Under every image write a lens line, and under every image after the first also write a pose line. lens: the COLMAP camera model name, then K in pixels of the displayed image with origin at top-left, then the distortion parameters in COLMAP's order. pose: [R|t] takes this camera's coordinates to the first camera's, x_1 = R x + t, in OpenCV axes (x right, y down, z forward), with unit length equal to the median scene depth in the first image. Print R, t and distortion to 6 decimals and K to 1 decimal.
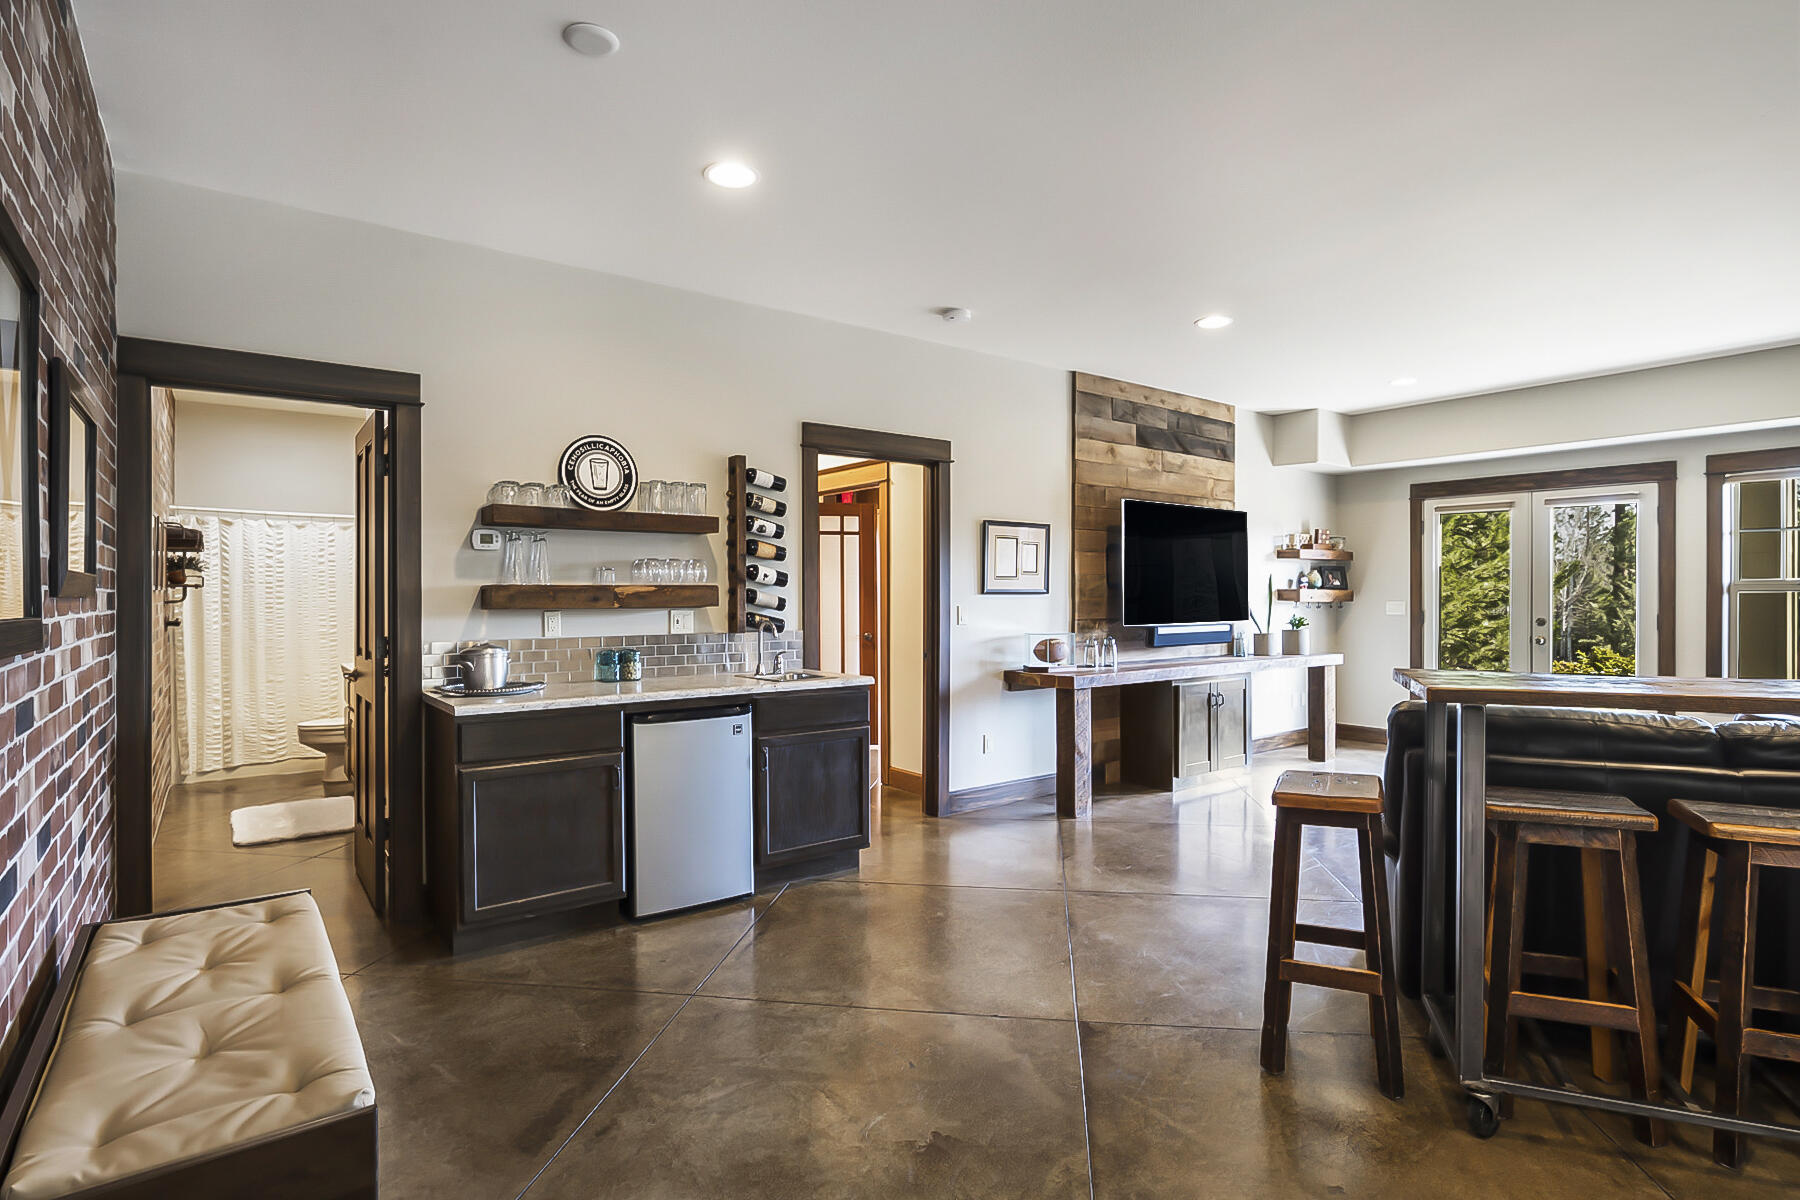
lens RADIAL K [[911.0, 0, 903.6], [0, 911.0, 597.1], [0, 0, 1]] dist [-0.007223, 0.000236]
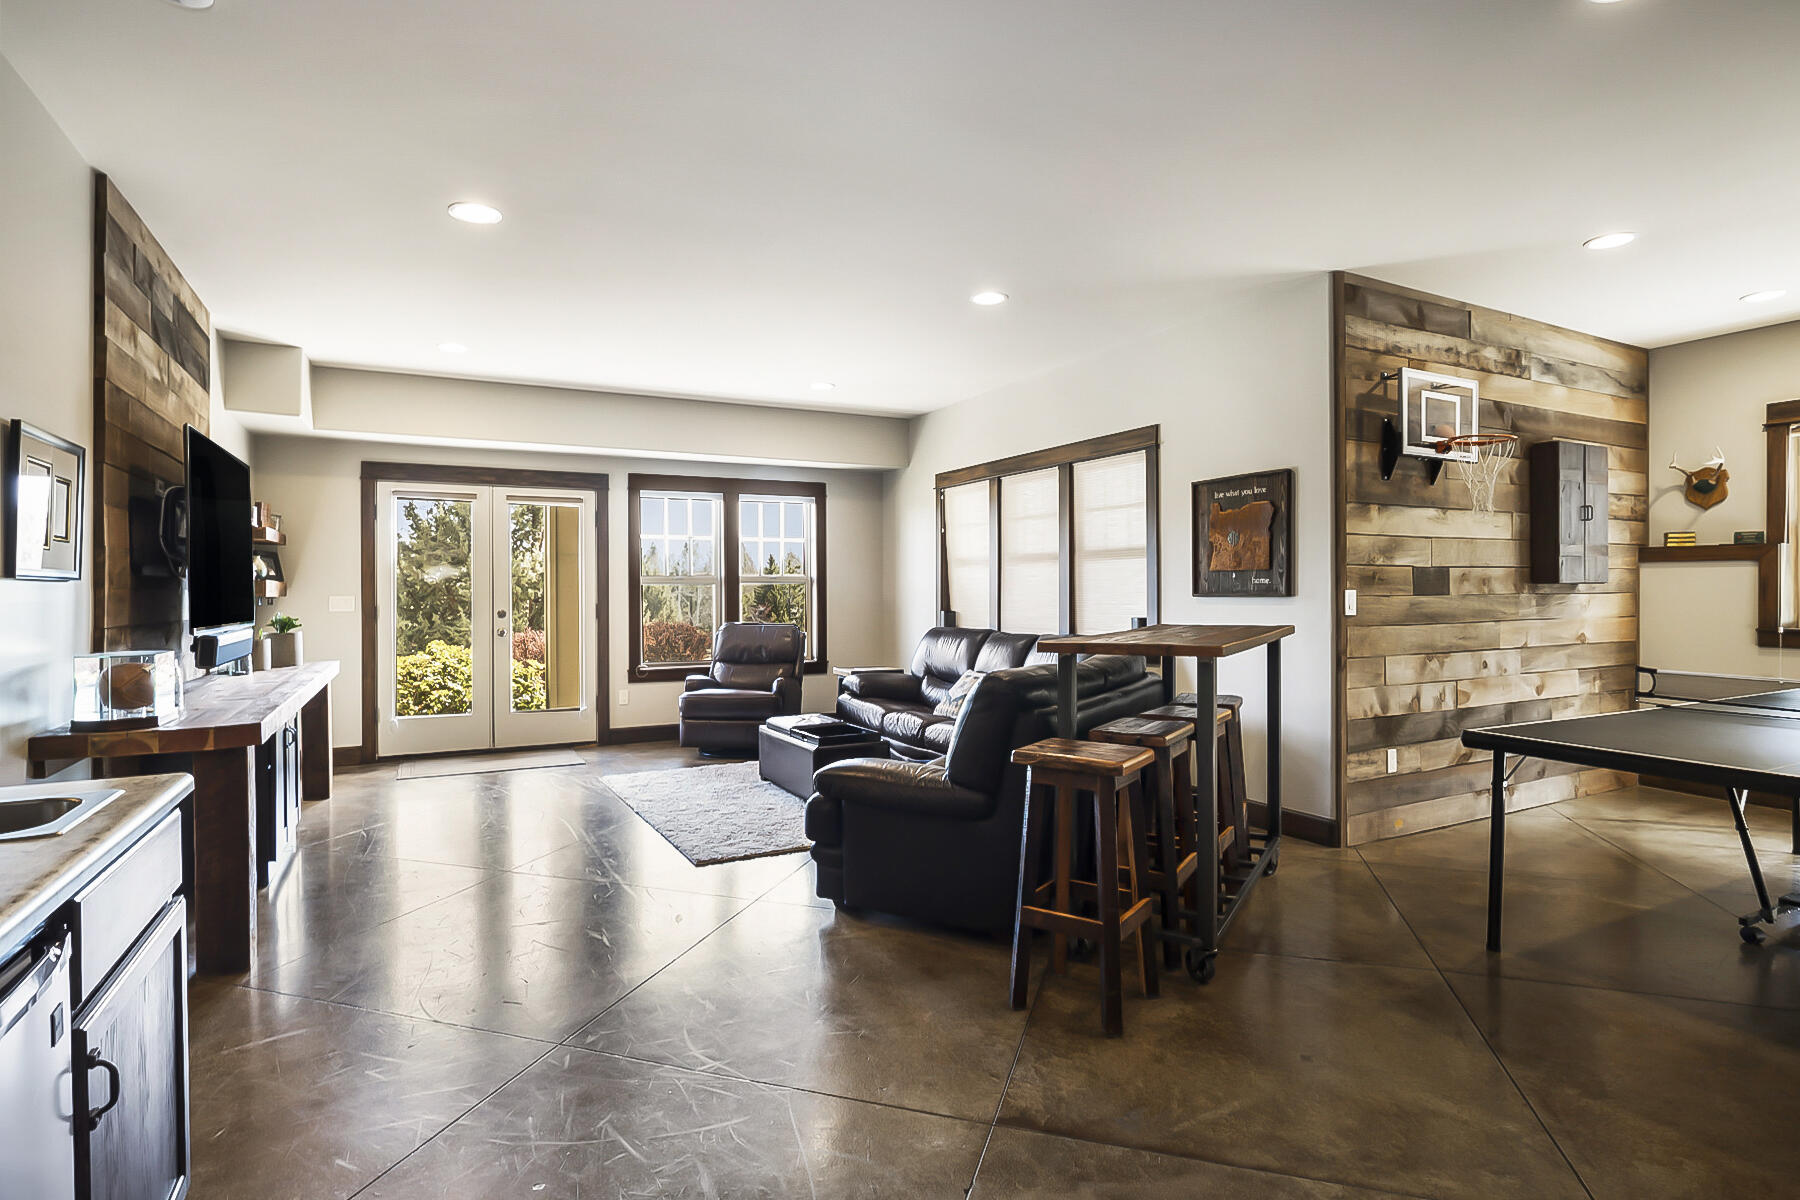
lens RADIAL K [[911.0, 0, 901.7], [0, 911.0, 599.9], [0, 0, 1]] dist [-0.007223, 0.000236]
pose [[0.165096, -0.010746, 0.986219, -0.278386], [0.009188, 0.999914, 0.009357, 0.006821], [-0.986235, 0.007516, 0.165181, 0.454269]]
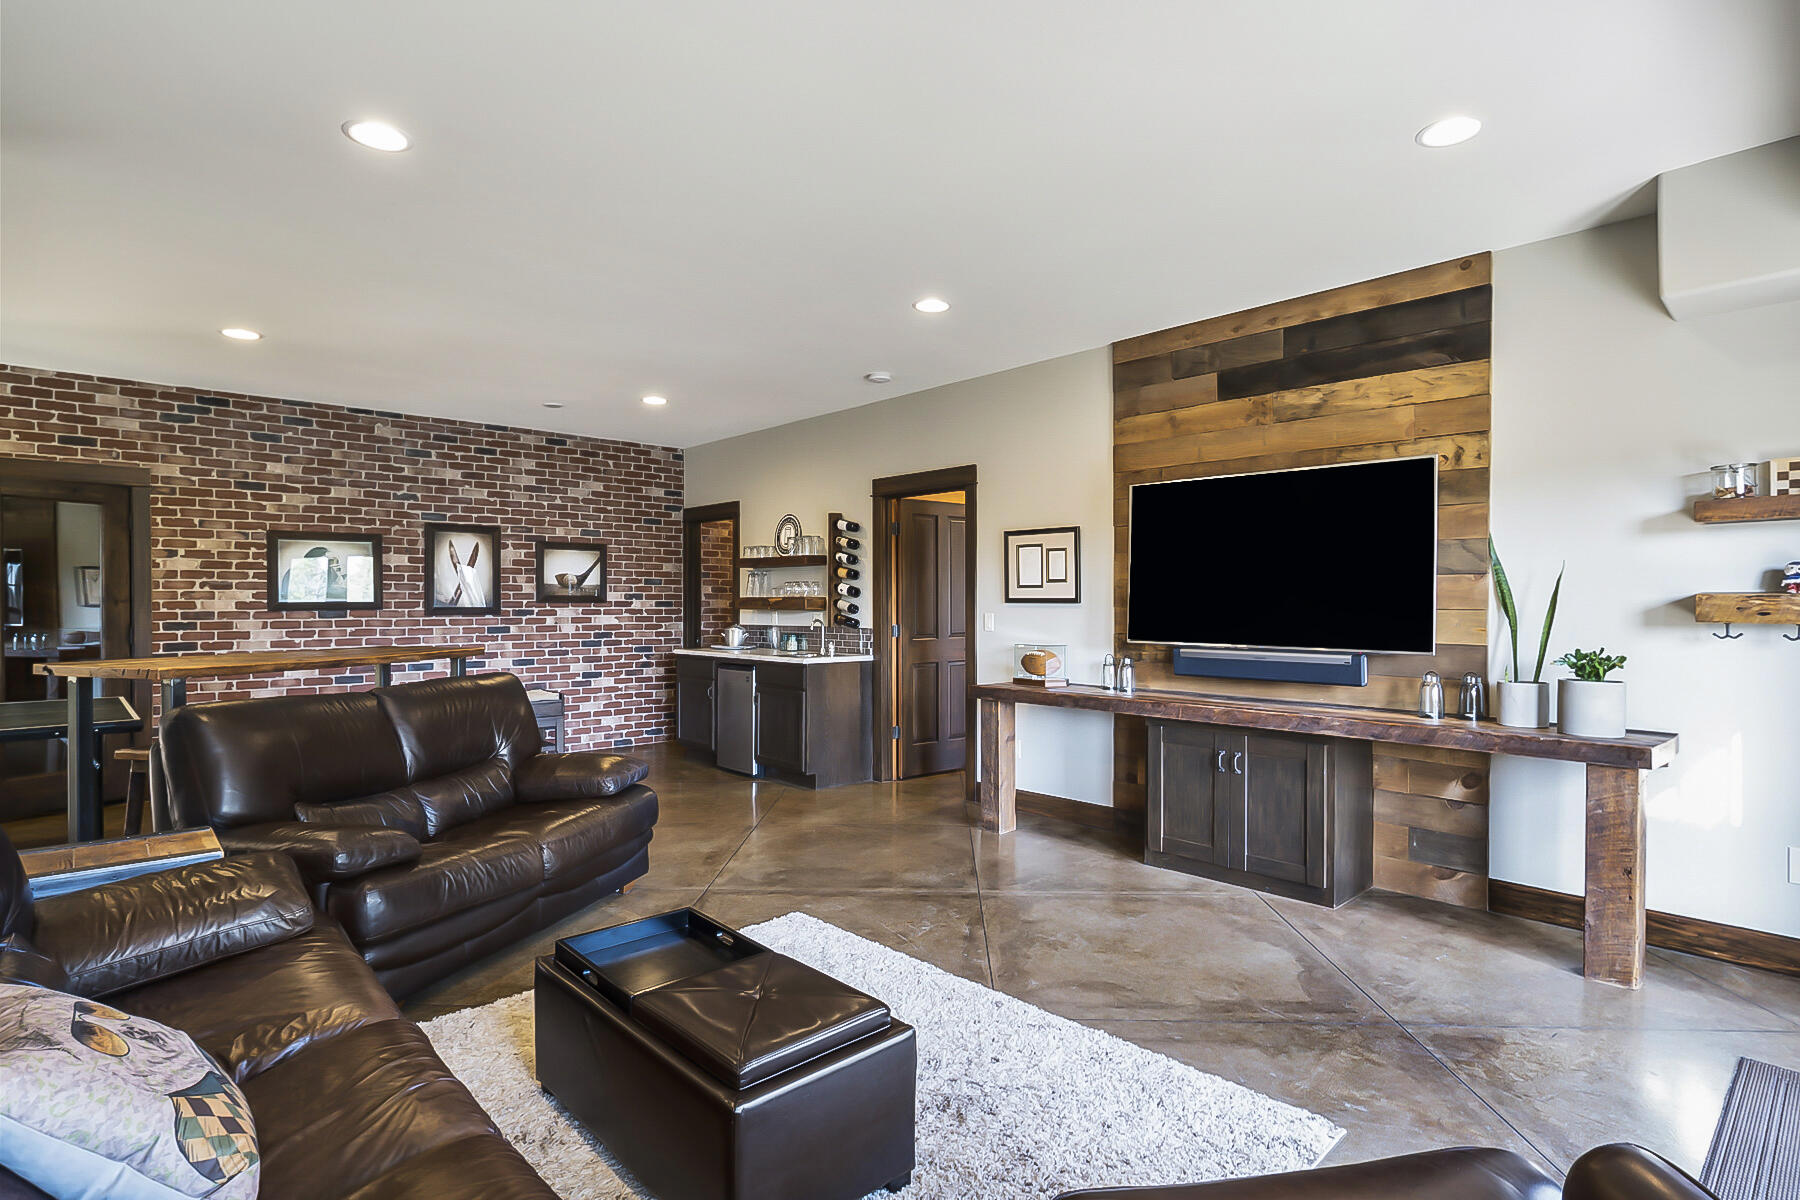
lens RADIAL K [[911.0, 0, 901.9], [0, 911.0, 603.9], [0, 0, 1]] dist [-0.007223, 0.000236]
pose [[0.096938, 0.001290, -0.995290, 1.053095], [-0.006012, 0.999982, 0.000711, -0.001473], [0.995272, 0.005915, 0.096944, 0.735184]]
